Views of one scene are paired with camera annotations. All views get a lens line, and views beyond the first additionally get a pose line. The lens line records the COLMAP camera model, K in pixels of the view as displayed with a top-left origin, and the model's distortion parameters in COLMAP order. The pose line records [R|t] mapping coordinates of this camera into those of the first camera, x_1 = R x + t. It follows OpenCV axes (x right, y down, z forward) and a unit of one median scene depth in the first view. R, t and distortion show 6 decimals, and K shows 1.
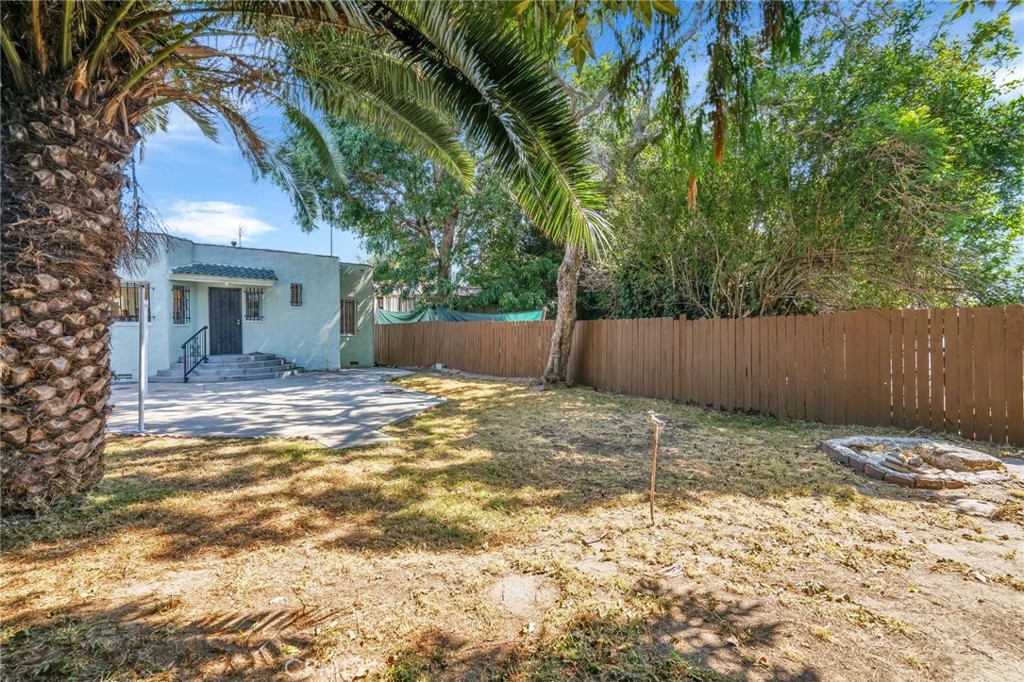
lens RADIAL K [[454.9, 0, 499.0], [0, 454.9, 338.3], [0, 0, 1]] dist [-0.015264, 0.000505]
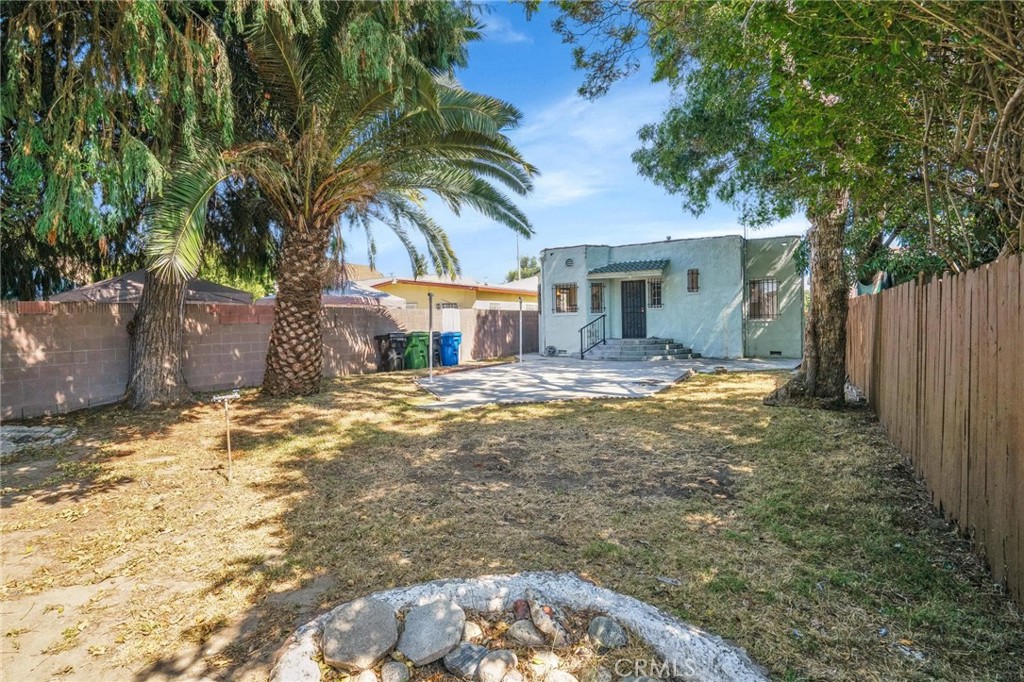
lens RADIAL K [[454.9, 0, 499.0], [0, 454.9, 338.3], [0, 0, 1]] dist [-0.015264, 0.000505]
pose [[0.339078, 0.034387, -0.940130, 0.387322], [0.000794, 0.999321, 0.036838, -0.007106], [0.940758, -0.013238, 0.338821, 0.284090]]
